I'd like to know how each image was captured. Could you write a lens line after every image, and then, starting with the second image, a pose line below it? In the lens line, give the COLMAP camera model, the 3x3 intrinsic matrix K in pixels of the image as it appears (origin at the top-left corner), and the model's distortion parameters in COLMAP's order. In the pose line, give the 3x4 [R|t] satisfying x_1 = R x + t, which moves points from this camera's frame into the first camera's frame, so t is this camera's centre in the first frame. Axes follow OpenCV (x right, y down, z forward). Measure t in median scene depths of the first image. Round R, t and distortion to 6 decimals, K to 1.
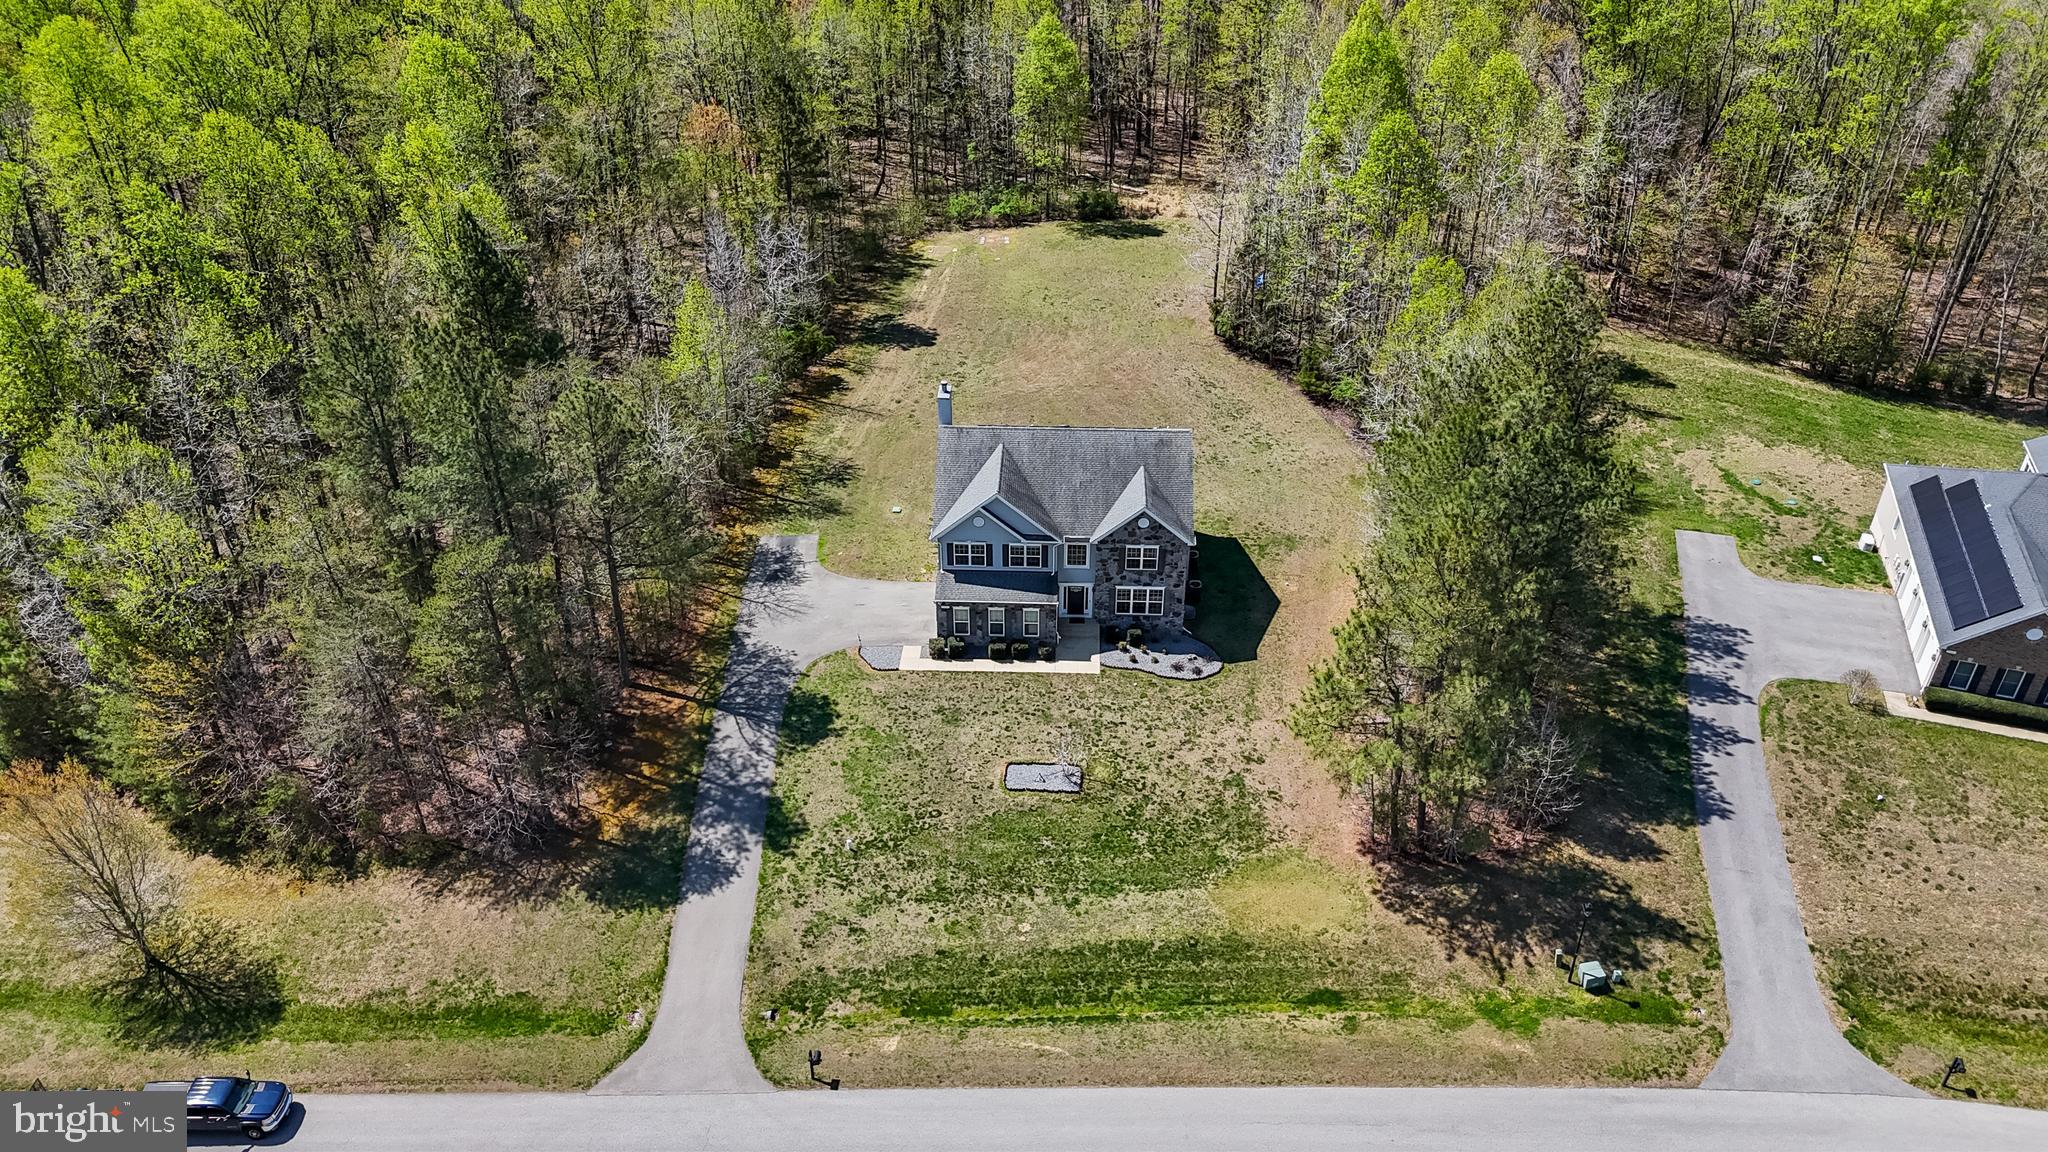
lens RADIAL K [[1540.9, 0, 1012.1], [0, 1540.9, 557.6], [0, 0, 1]] dist [0.064180, -0.030077]
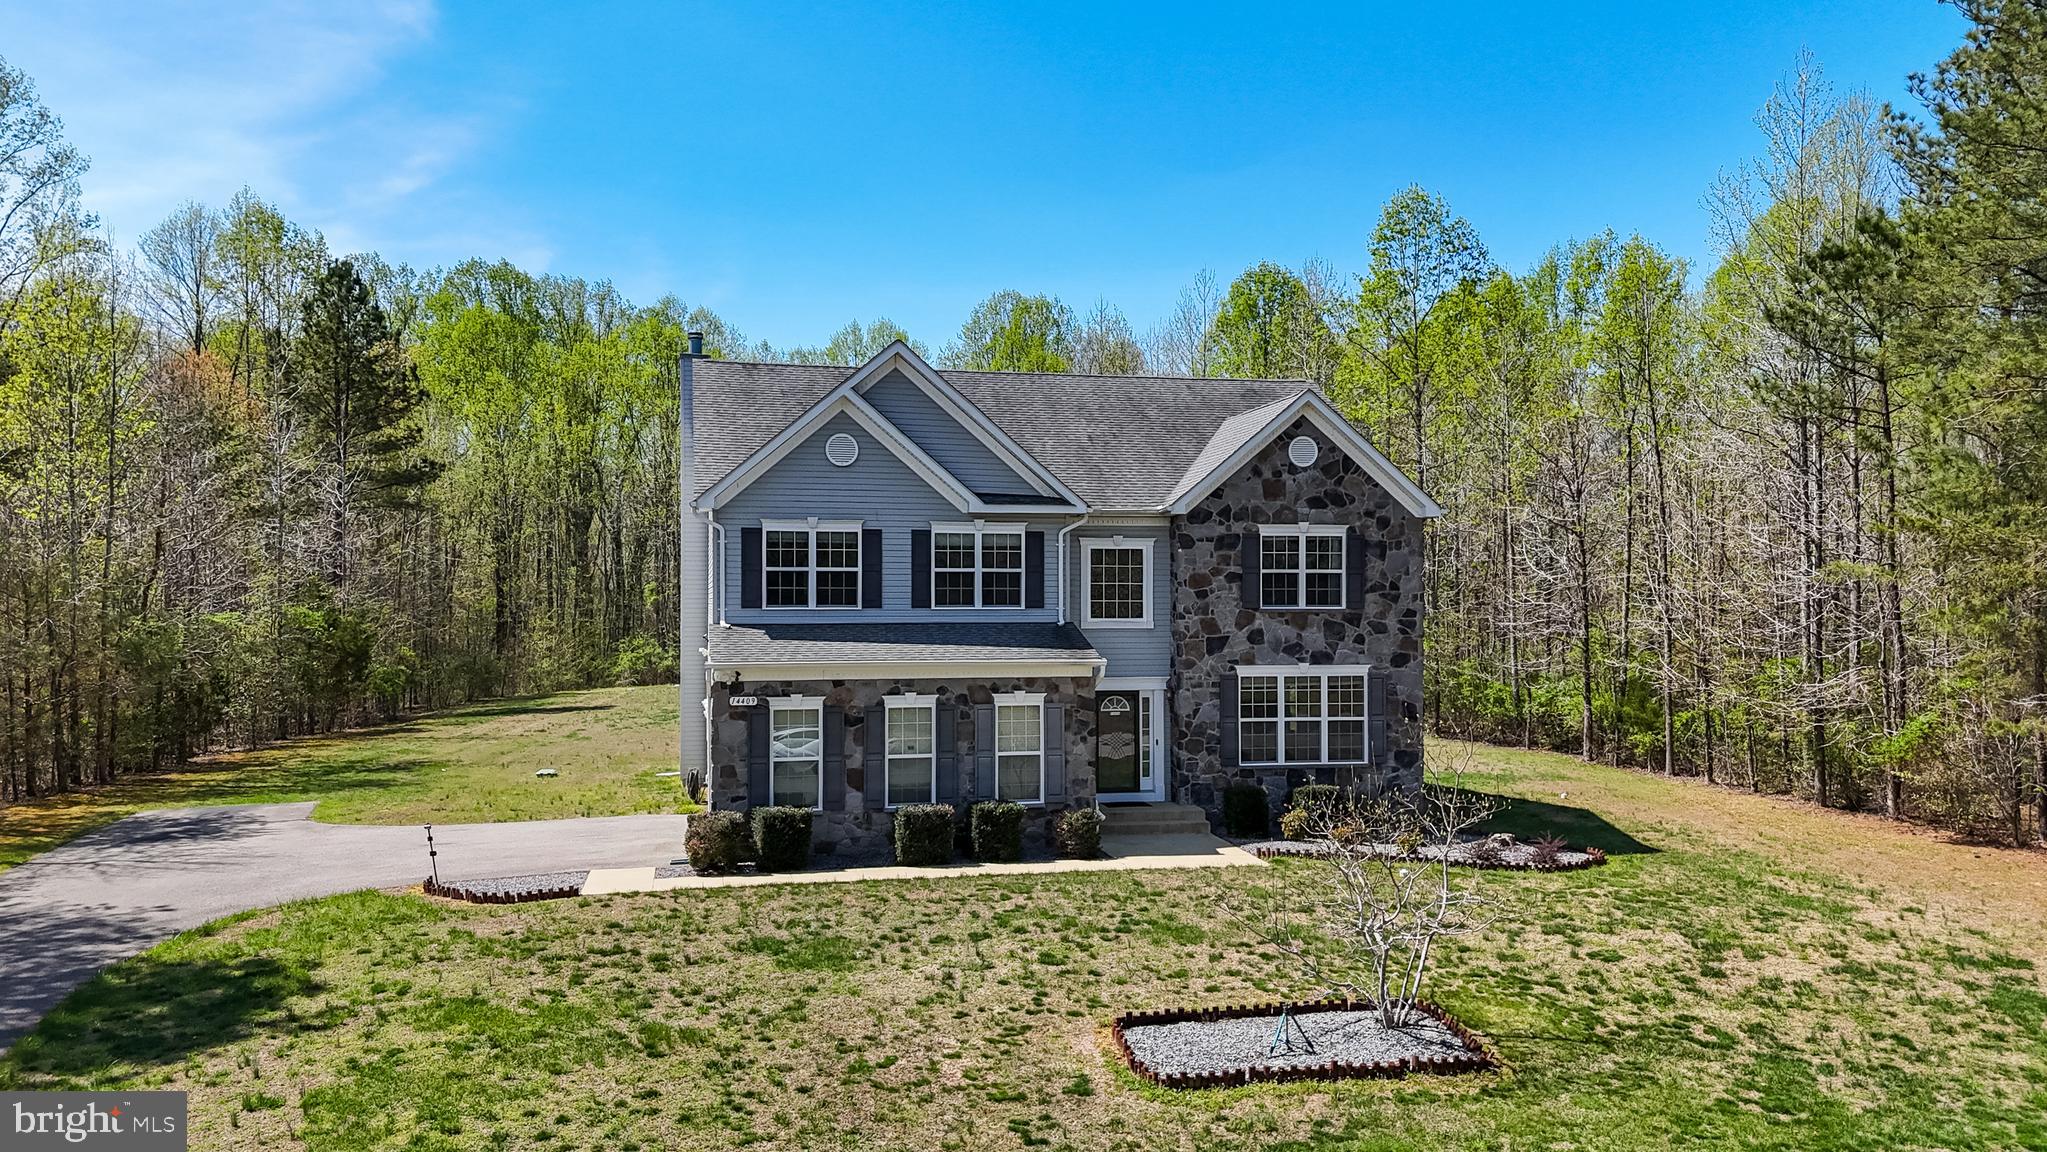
lens RADIAL K [[1540.1, 0, 1009.2], [0, 1540.1, 604.0], [0, 0, 1]] dist [0.064180, -0.030077]
pose [[0.969808, 0.001569, 0.243865, -0.068942], [0.132386, 0.836420, -0.531860, 0.190601], [-0.204808, 0.548086, 0.810959, 0.747741]]
